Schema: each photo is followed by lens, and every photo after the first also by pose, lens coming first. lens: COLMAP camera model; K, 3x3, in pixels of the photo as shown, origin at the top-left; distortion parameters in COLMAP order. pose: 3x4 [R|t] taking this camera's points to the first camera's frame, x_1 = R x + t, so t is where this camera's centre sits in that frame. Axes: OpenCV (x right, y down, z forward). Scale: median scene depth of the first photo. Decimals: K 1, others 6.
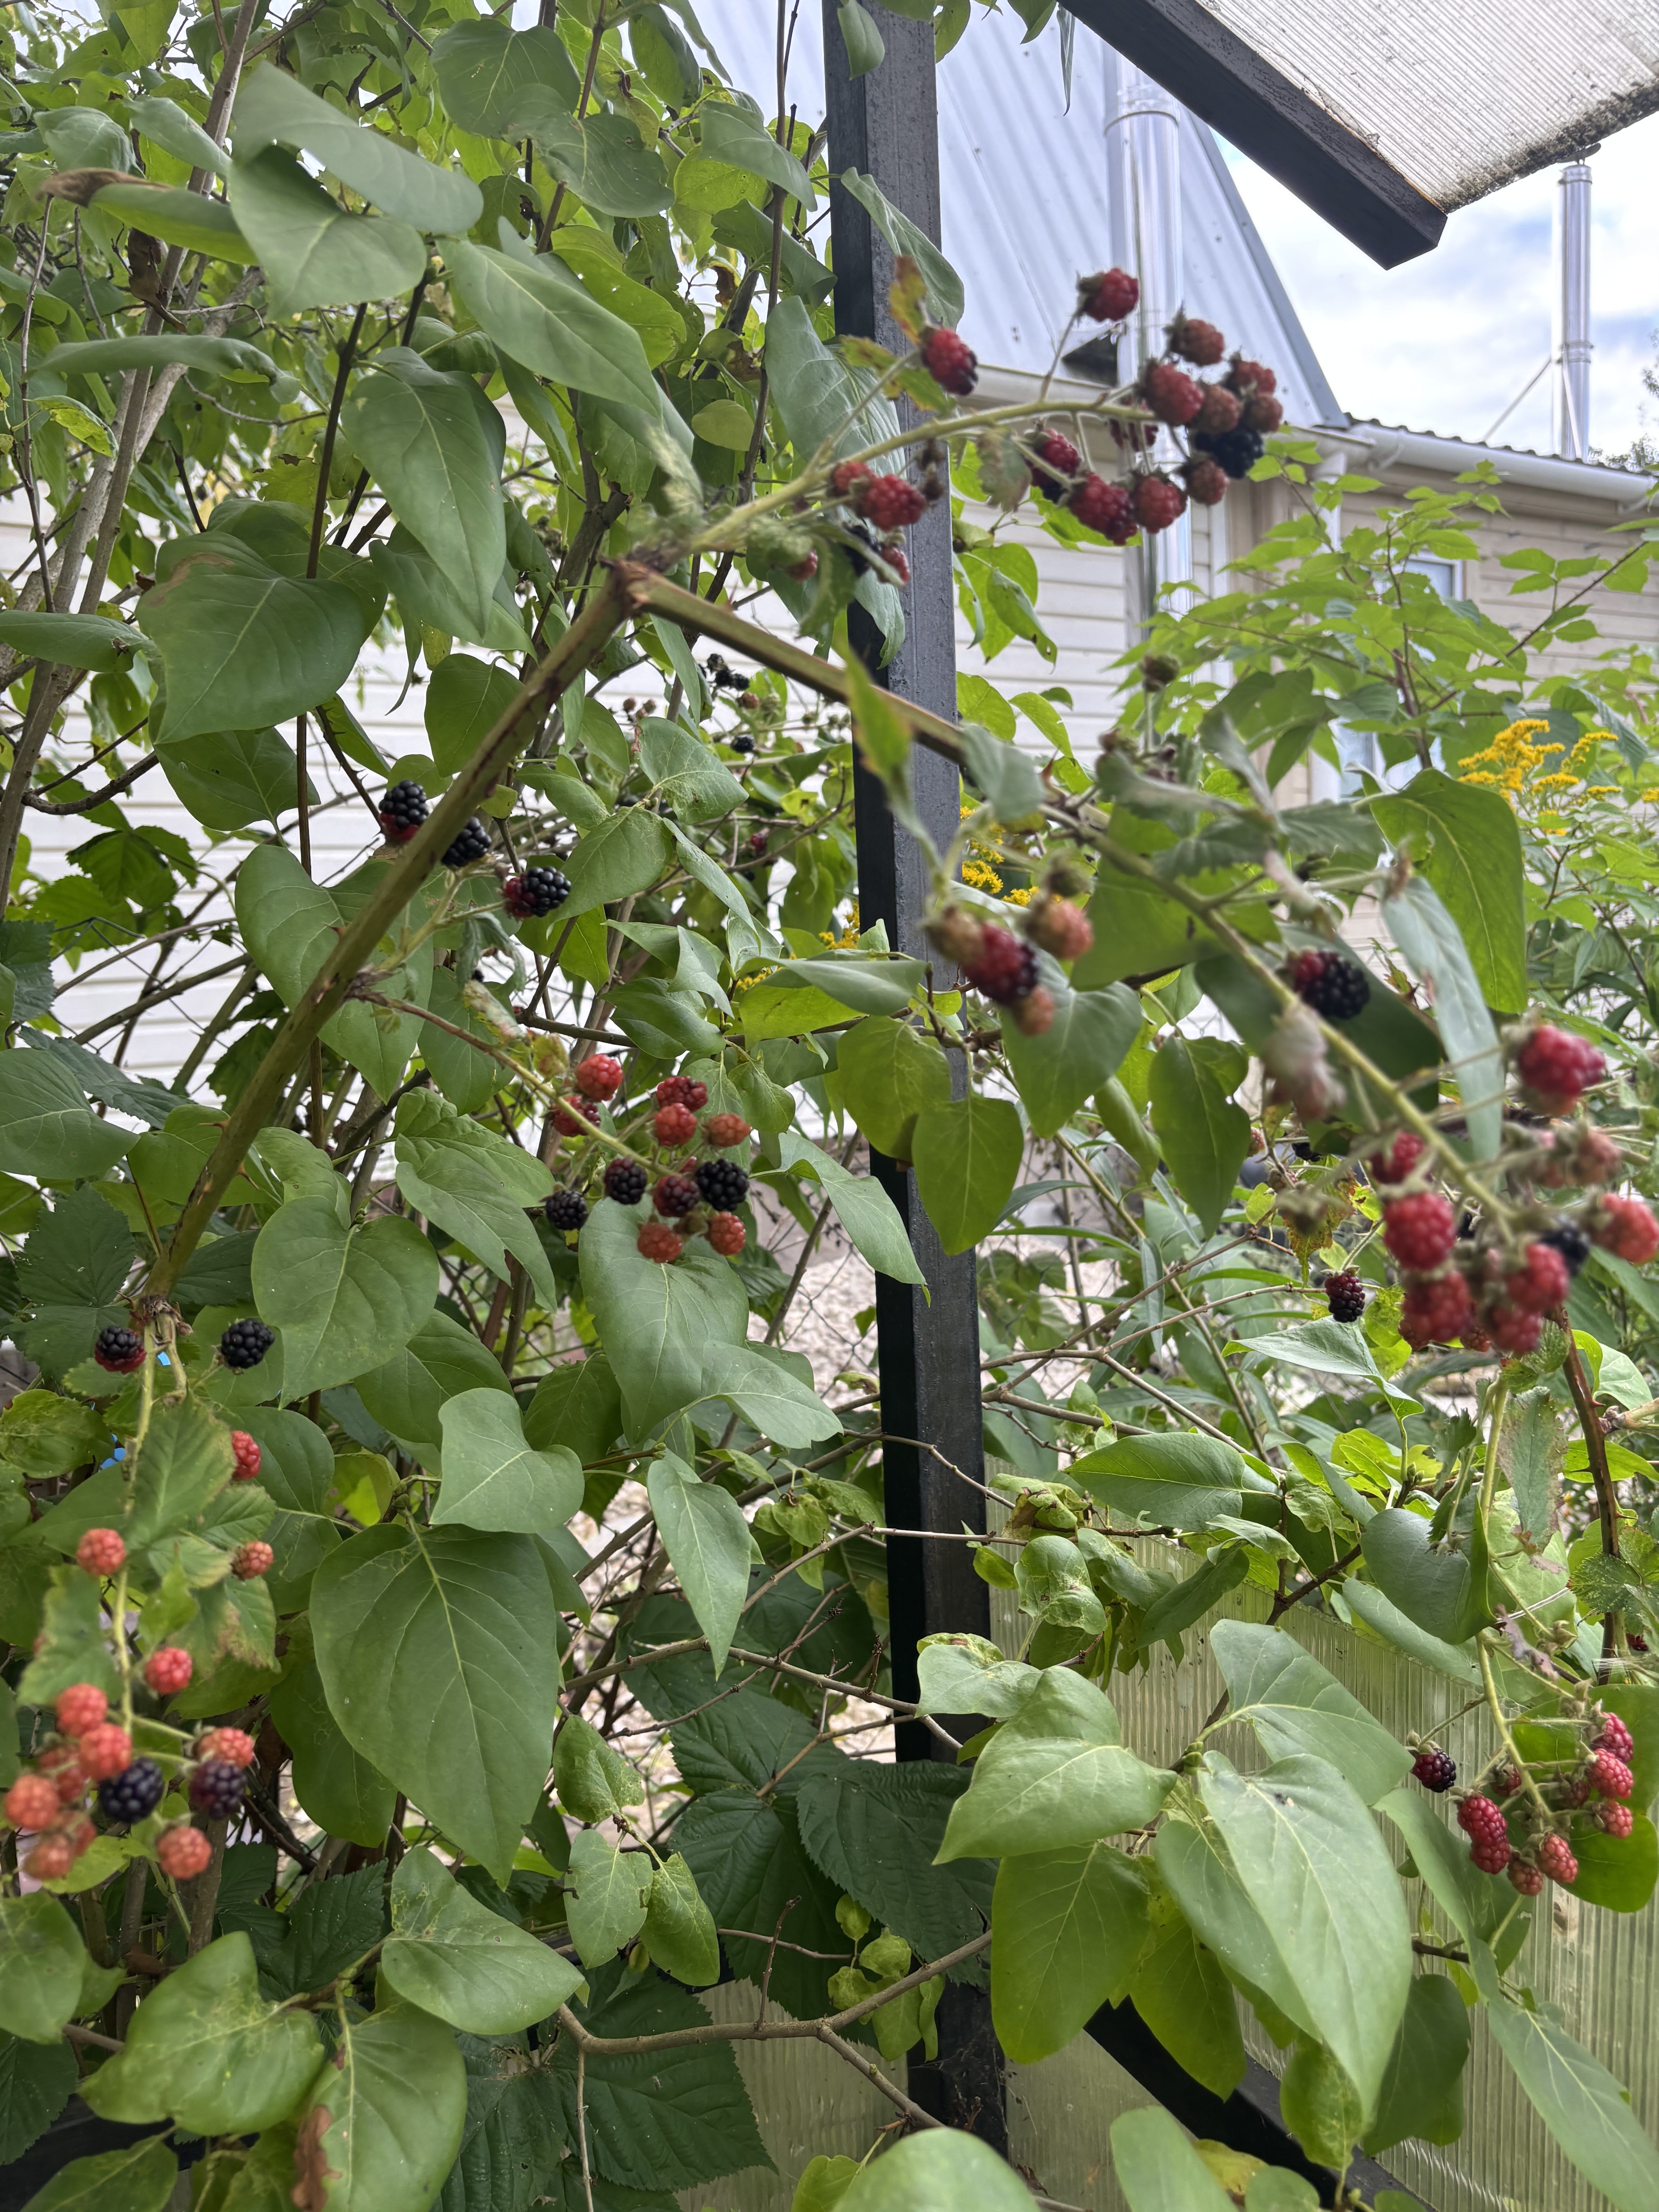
lens RADIAL K [[1680.8, 0, 827.1], [0, 1680.8, 1183.4], [0, 0, 1]] dist [0.094629, -0.111216]
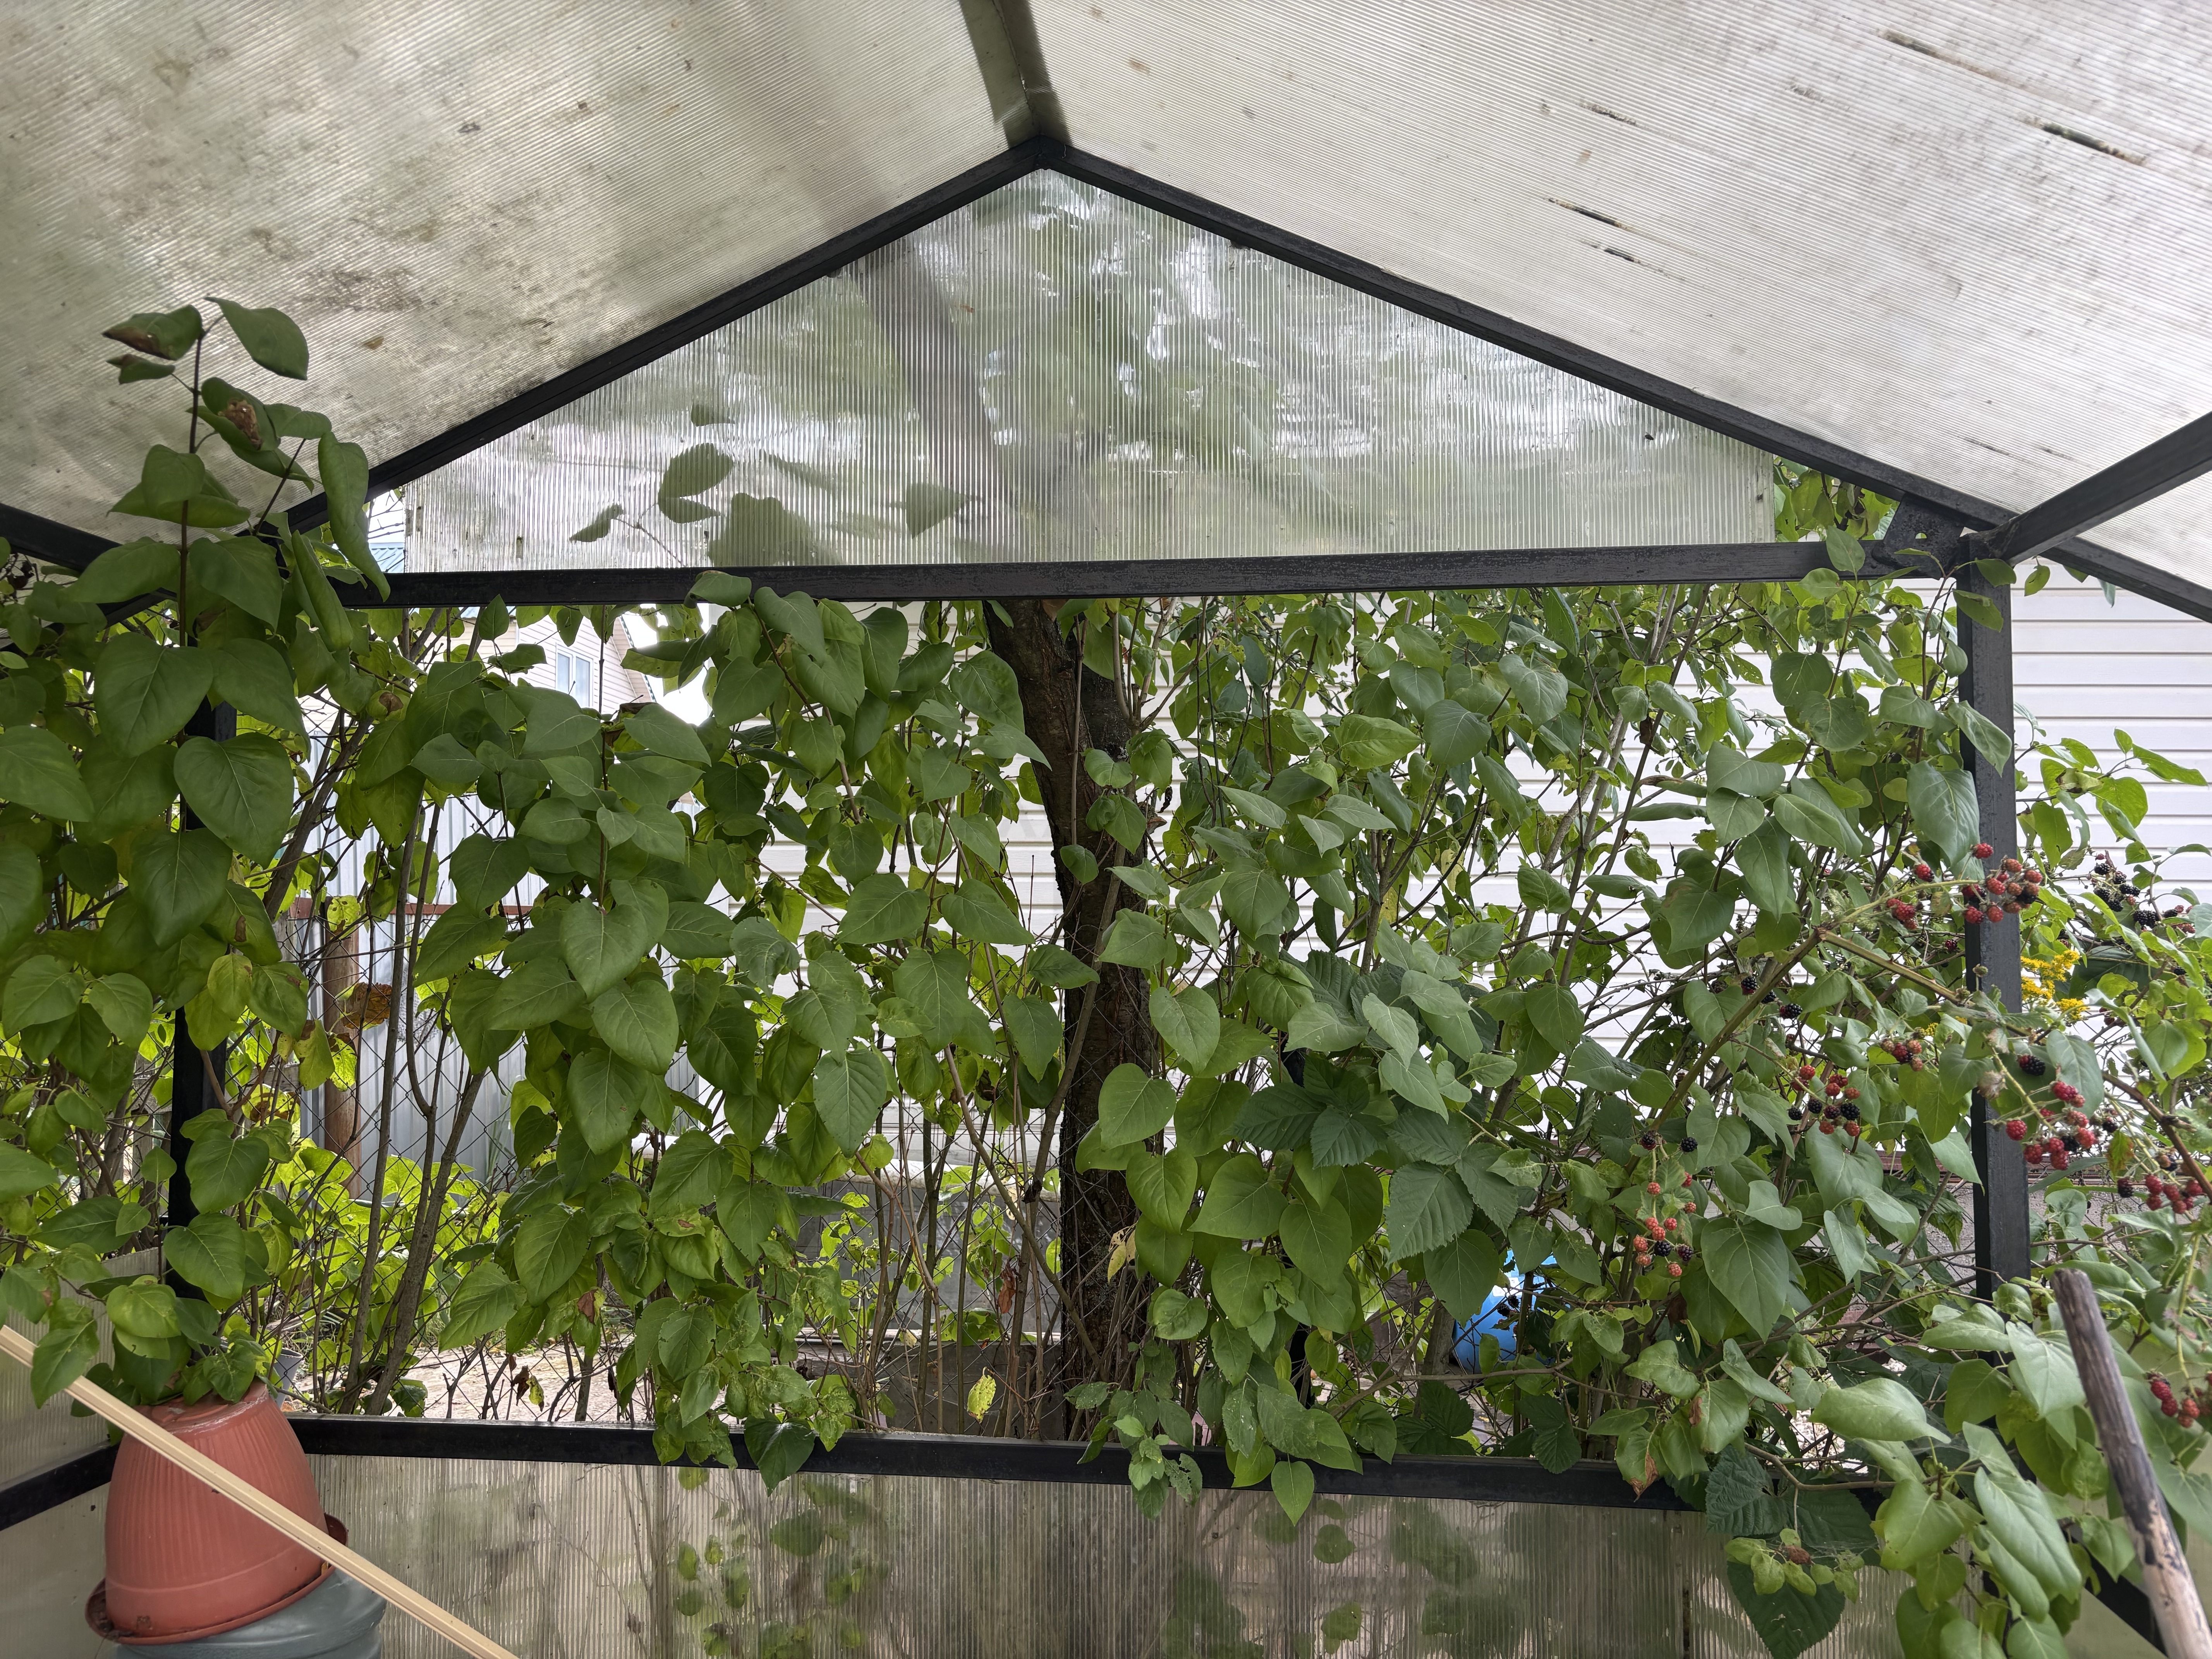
lens RADIAL K [[1680.8, 0, 1093.0], [0, 1680.8, 837.5], [0, 0, 1]] dist [0.094629, -0.111216]
pose [[0.833553, 0.015612, -0.552219, 0.458183], [-0.119118, 0.981166, -0.152065, 0.136224], [0.539445, 0.192534, 0.819714, -2.212187]]
